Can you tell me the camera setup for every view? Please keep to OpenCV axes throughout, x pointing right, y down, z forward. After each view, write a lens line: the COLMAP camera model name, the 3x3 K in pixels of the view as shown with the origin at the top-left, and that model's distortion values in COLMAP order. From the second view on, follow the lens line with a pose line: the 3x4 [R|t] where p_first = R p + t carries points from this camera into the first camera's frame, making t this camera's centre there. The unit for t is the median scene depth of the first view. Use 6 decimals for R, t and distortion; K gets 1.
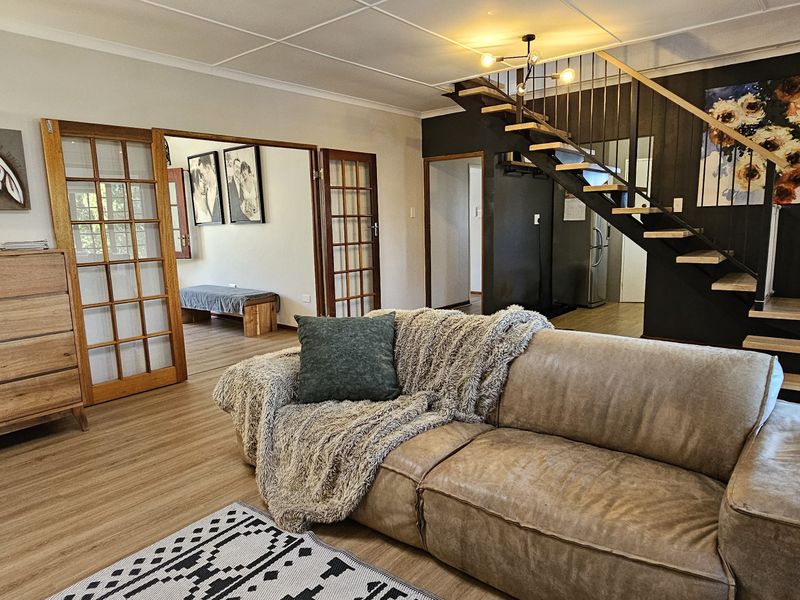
lens RADIAL K [[524.2, 0, 395.5], [0, 524.2, 302.0], [0, 0, 1]] dist [0.001164, -0.003557]
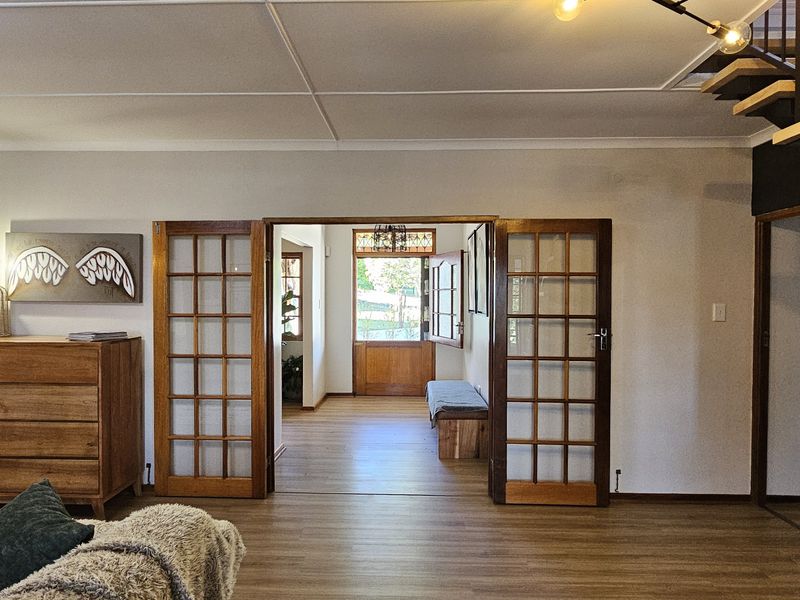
lens RADIAL K [[524.2, 0, 395.5], [0, 524.2, 302.0], [0, 0, 1]] dist [0.001164, -0.003557]
pose [[0.612048, 0.039670, -0.789825, 0.288526], [-0.144551, 0.987527, -0.062415, -0.105349], [0.777497, 0.152371, 0.610148, 0.420481]]
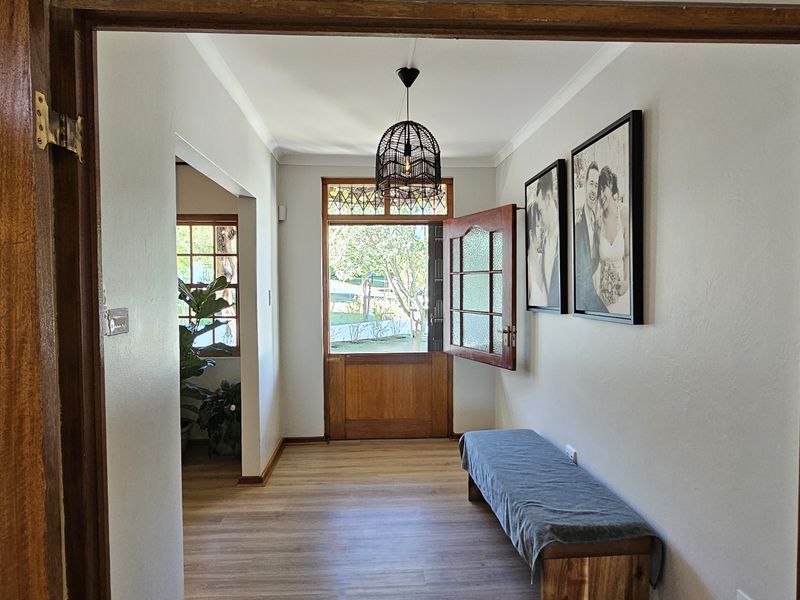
lens RADIAL K [[524.2, 0, 395.5], [0, 524.2, 302.0], [0, 0, 1]] dist [0.001164, -0.003557]
pose [[0.679202, 0.050146, -0.732237, -0.102862], [-0.132184, 0.989707, -0.054831, -0.126660], [0.721950, 0.134032, 0.678840, 0.644479]]
